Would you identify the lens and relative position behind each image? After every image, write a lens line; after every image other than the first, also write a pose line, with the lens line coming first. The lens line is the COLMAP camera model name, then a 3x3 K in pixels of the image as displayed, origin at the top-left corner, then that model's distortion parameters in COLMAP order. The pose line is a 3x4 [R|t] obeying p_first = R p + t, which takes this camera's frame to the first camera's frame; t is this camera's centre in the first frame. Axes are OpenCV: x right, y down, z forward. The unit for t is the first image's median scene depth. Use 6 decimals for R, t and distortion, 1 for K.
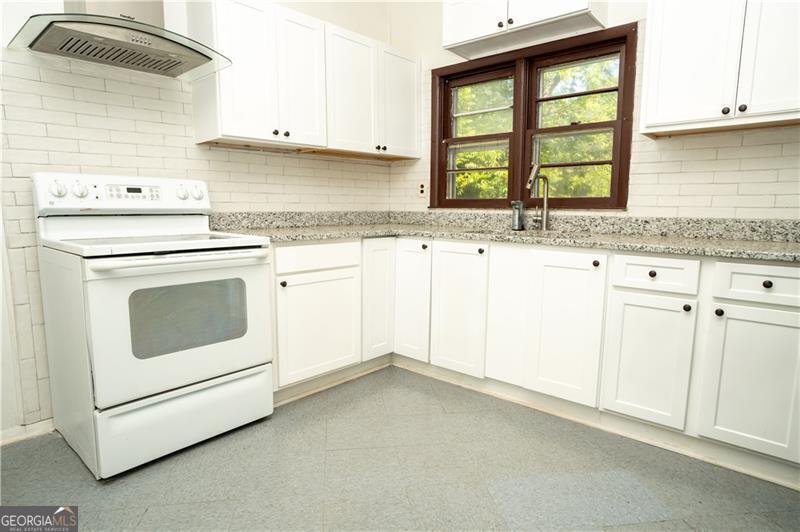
lens RADIAL K [[452.0, 0, 400.0], [0, 452.0, 266.0], [0, 0, 1]] dist [-0.007109, -0.000949]
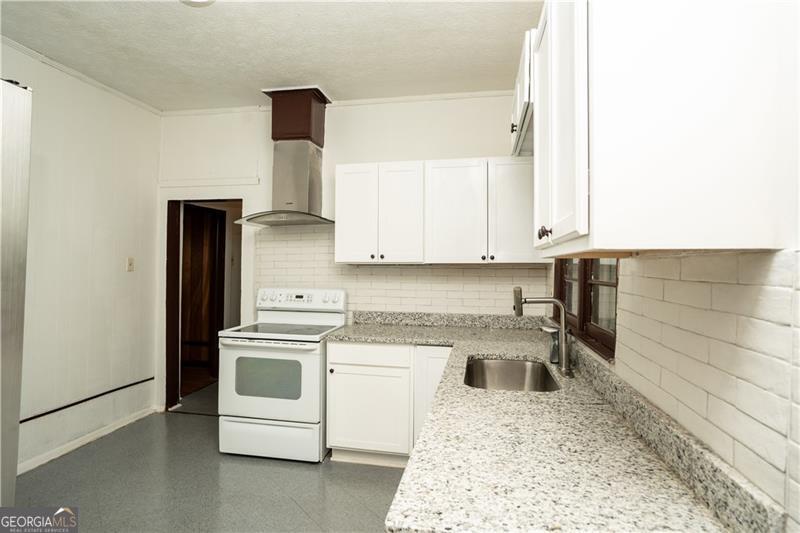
lens RADIAL K [[452.0, 0, 400.0], [0, 452.0, 266.5], [0, 0, 1]] dist [-0.007109, -0.000949]
pose [[0.509055, 0.001686, -0.860732, 0.821532], [-0.119783, 0.990406, -0.068902, -0.163480], [0.852359, 0.138177, 0.504373, 0.354557]]
